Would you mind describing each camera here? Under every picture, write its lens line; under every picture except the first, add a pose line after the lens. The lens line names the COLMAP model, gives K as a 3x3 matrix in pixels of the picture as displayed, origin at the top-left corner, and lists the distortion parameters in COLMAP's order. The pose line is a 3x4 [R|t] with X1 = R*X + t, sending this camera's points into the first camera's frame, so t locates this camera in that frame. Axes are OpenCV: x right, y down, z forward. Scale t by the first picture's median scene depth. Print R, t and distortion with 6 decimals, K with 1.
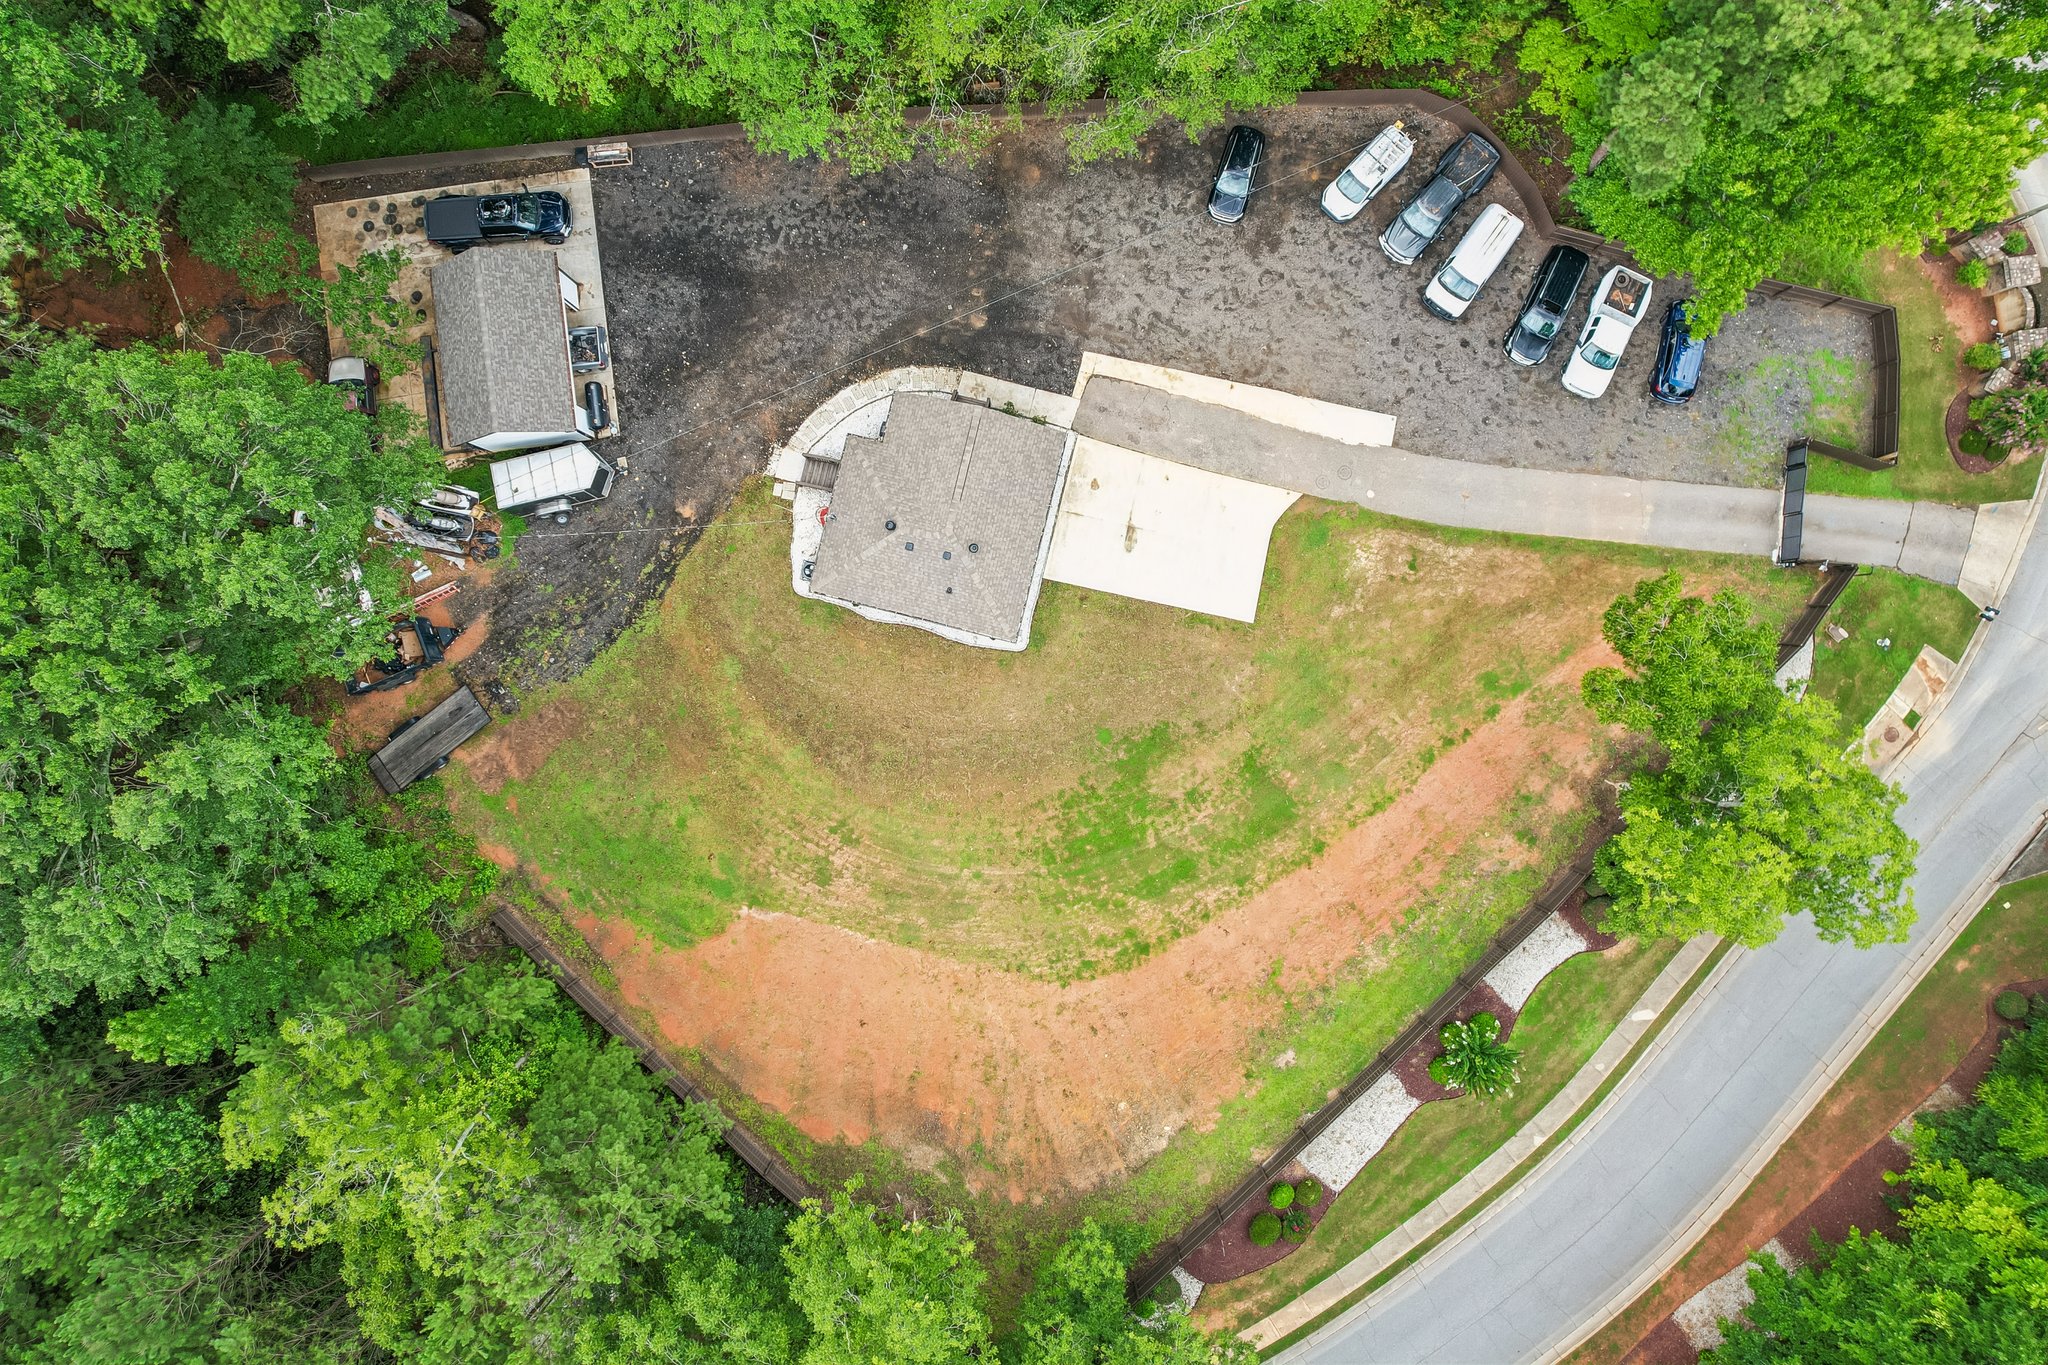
lens RADIAL K [[1308.1, 0, 1030.0], [0, 1308.1, 681.6], [0, 0, 1]] dist [-0.079683, 0.068649]
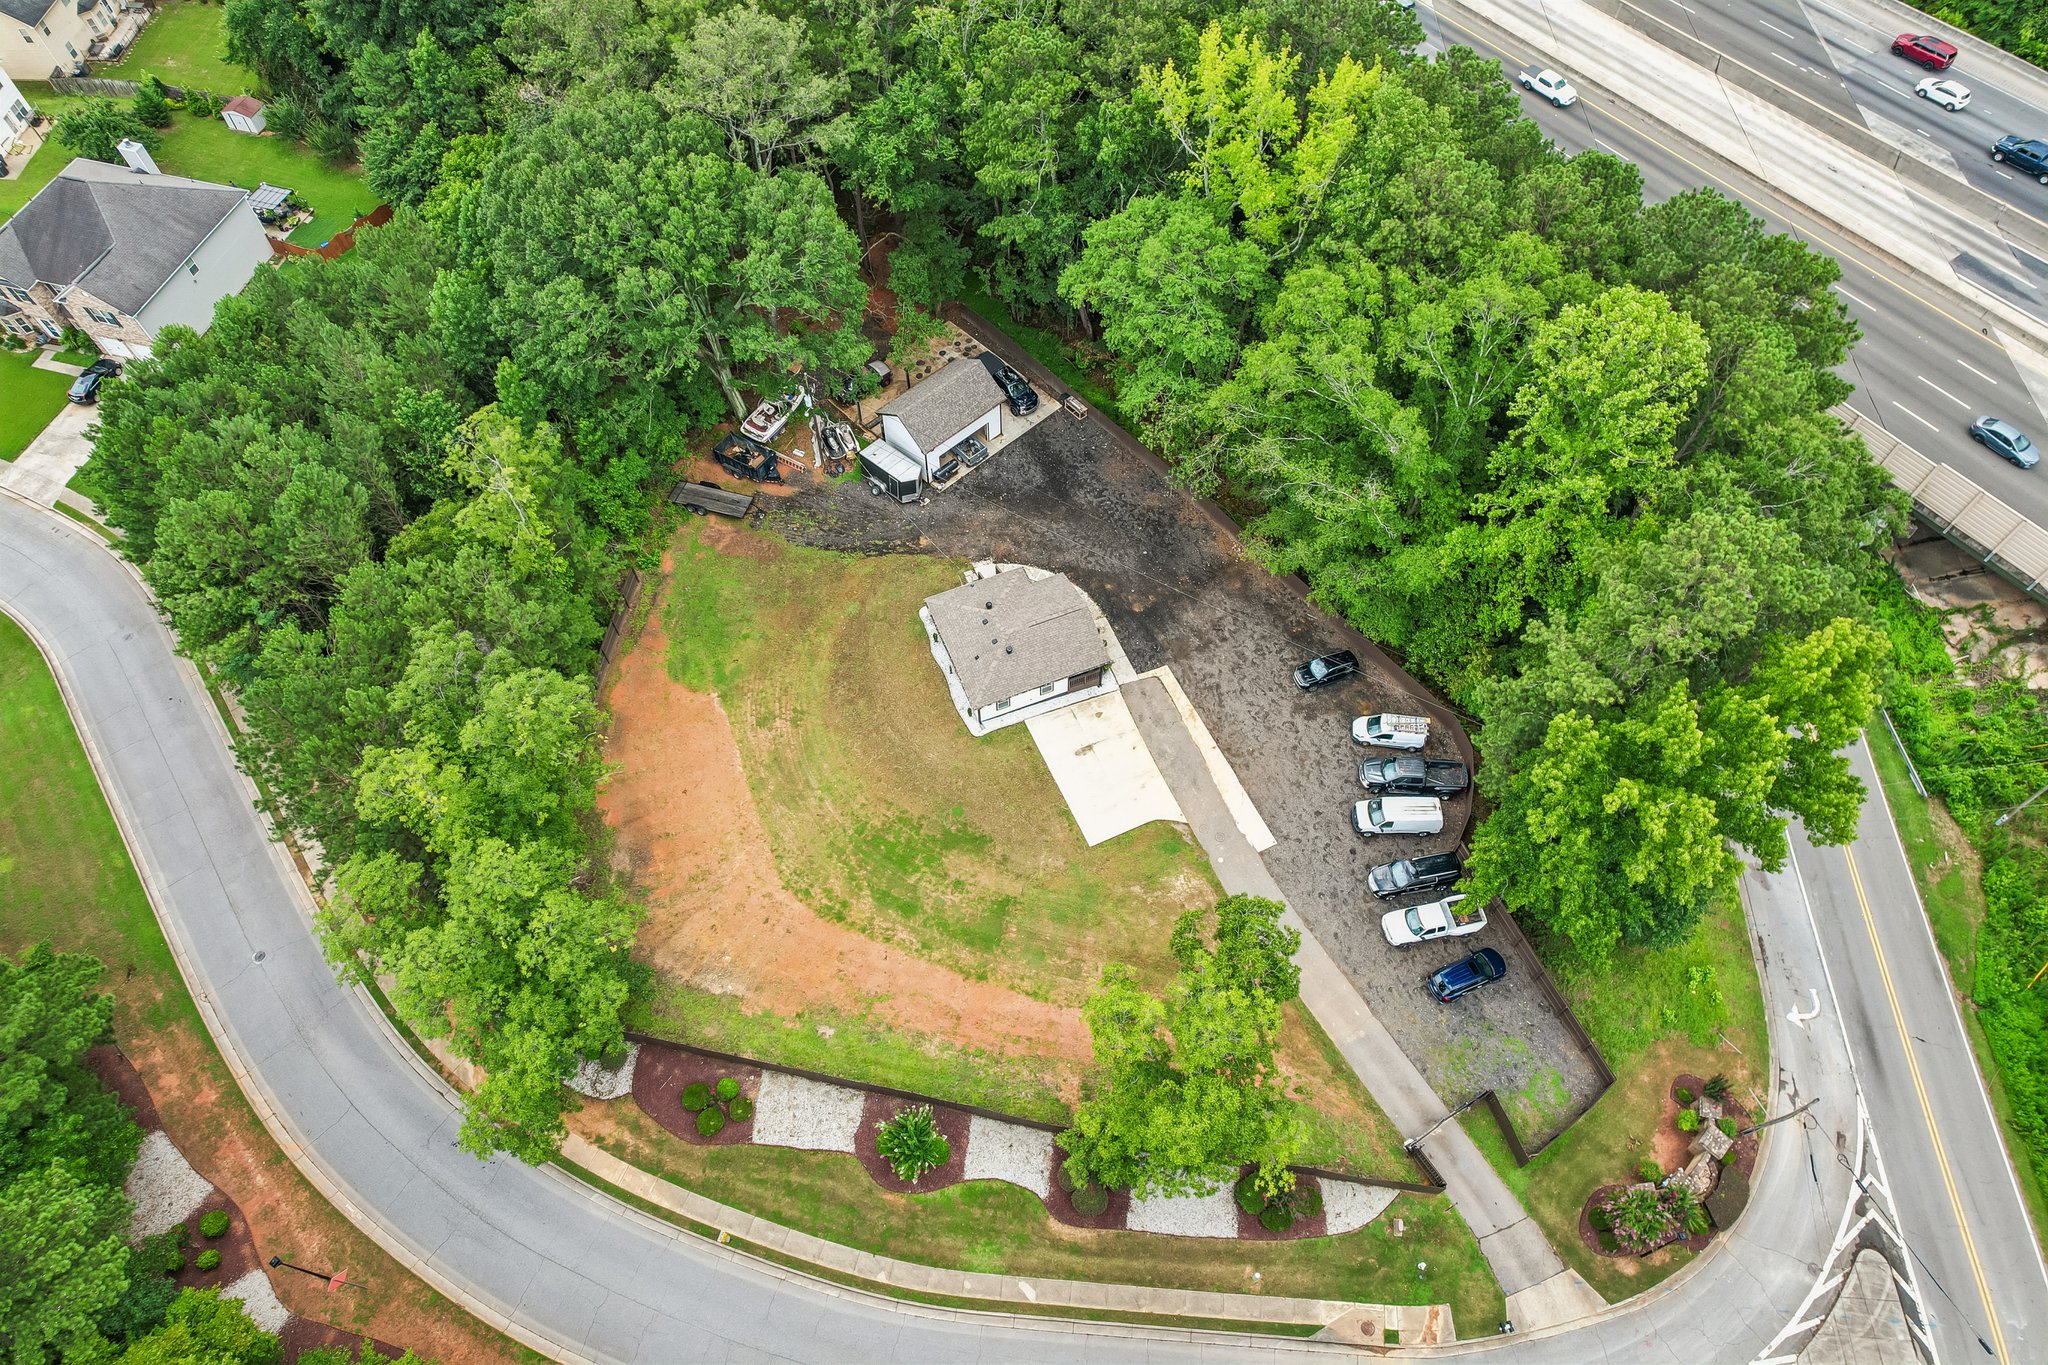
lens RADIAL K [[1299.6, 0, 1026.4], [0, 1299.6, 688.6], [0, 0, 1]] dist [-0.076126, 0.066956]
pose [[0.592668, 0.685058, -0.423603, 0.588154], [-0.805381, 0.497298, -0.322578, 0.358617], [-0.010328, 0.532344, 0.846465, -0.217531]]
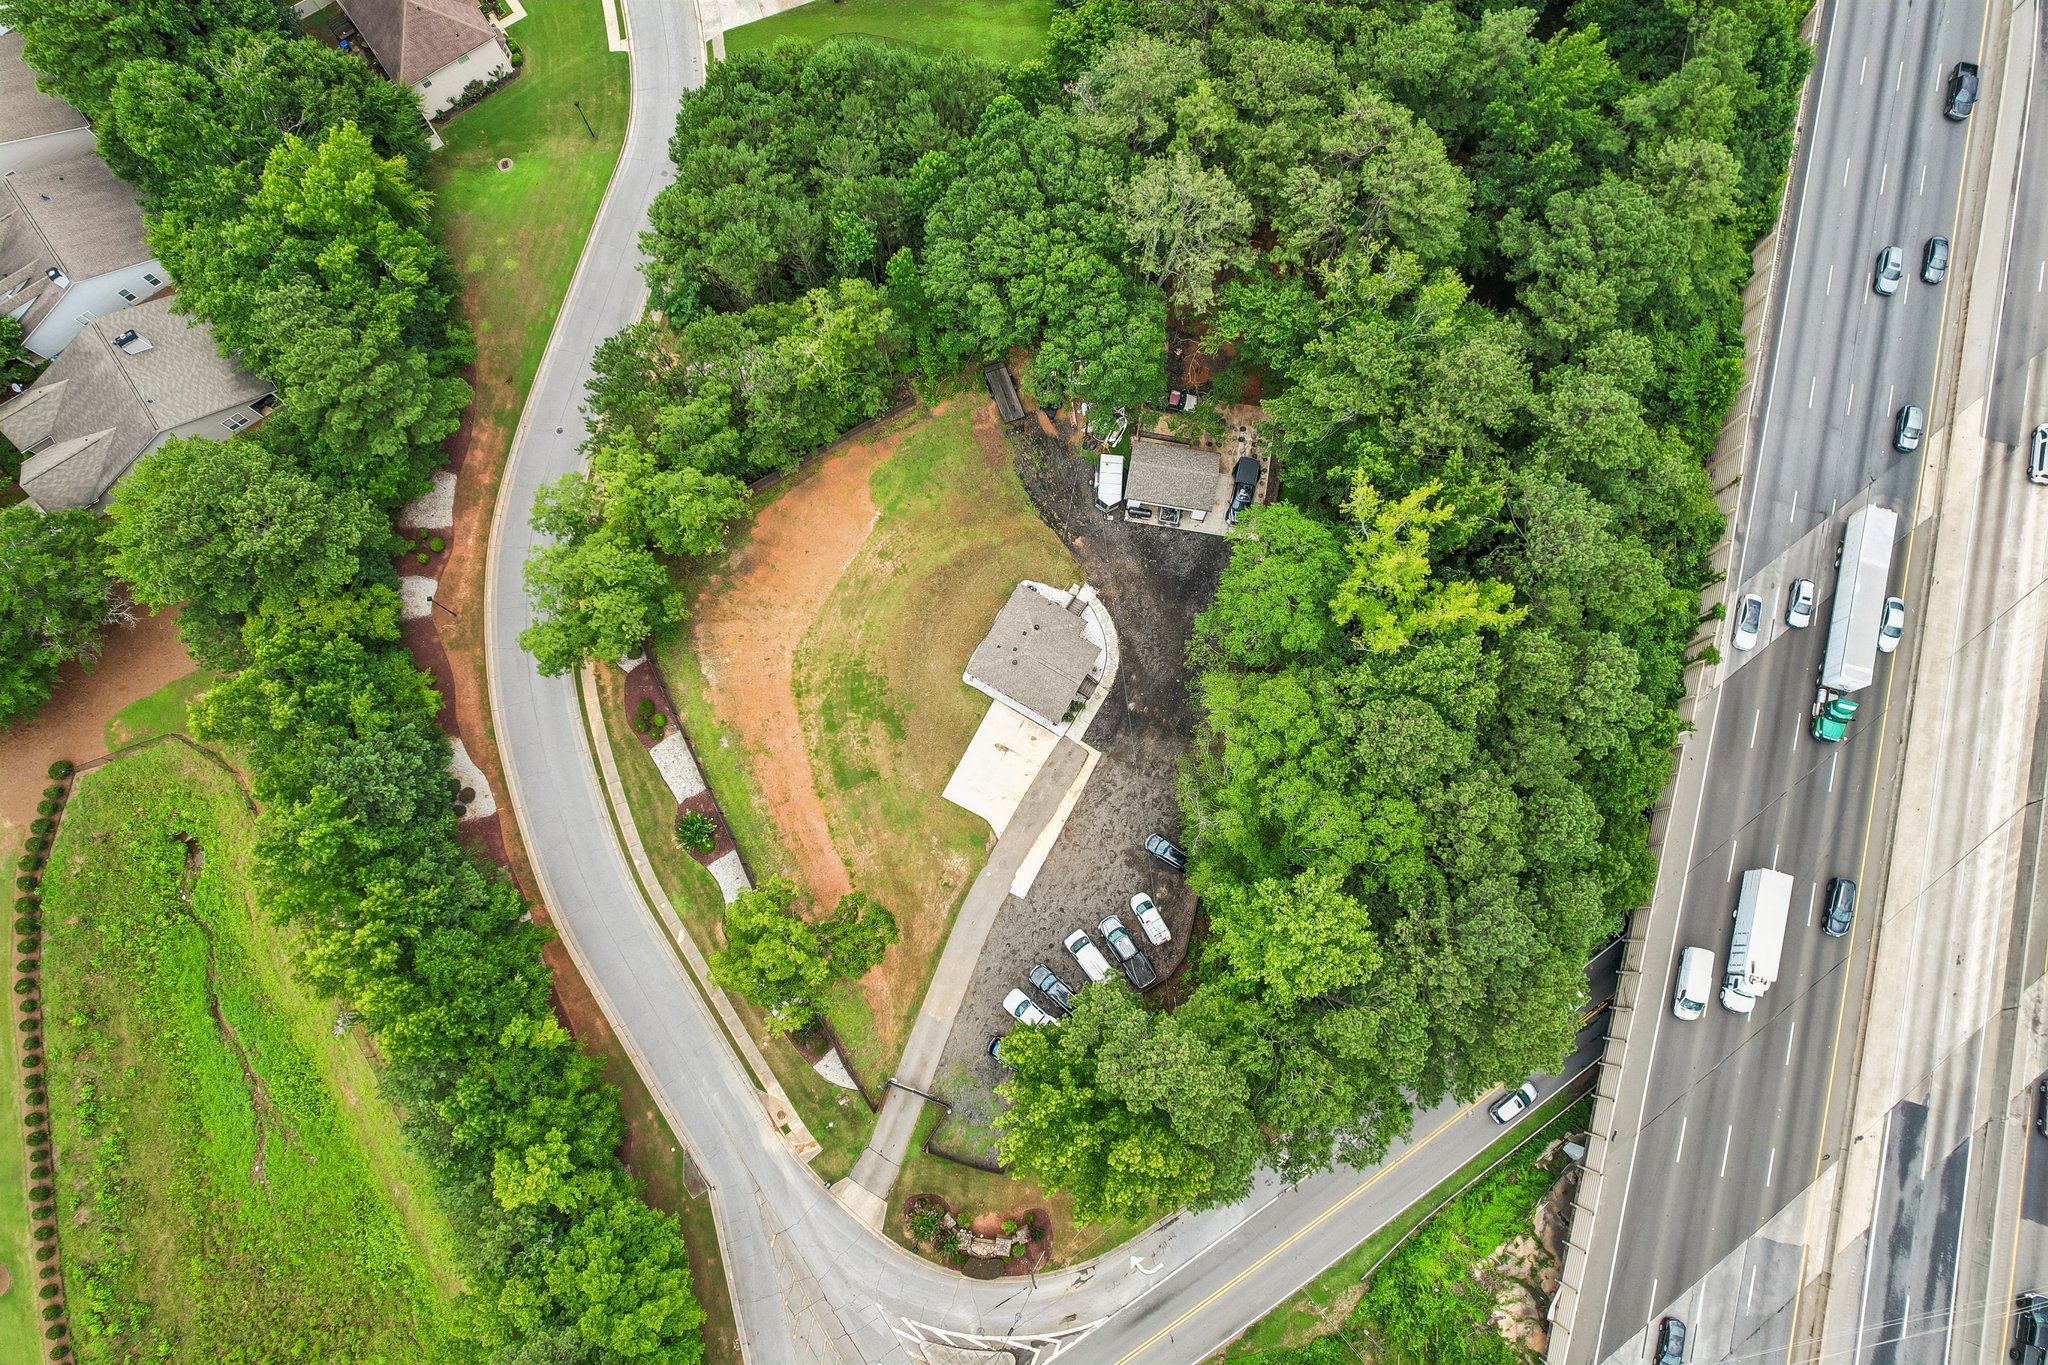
lens RADIAL K [[1302.5, 0, 1029.1], [0, 1302.5, 685.7], [0, 0, 1]] dist [-0.076991, 0.072111]
pose [[-0.279532, 0.942951, -0.180847, 0.330406], [-0.960061, -0.276859, 0.040386, -0.202707], [-0.011987, 0.184914, 0.982682, -0.927557]]
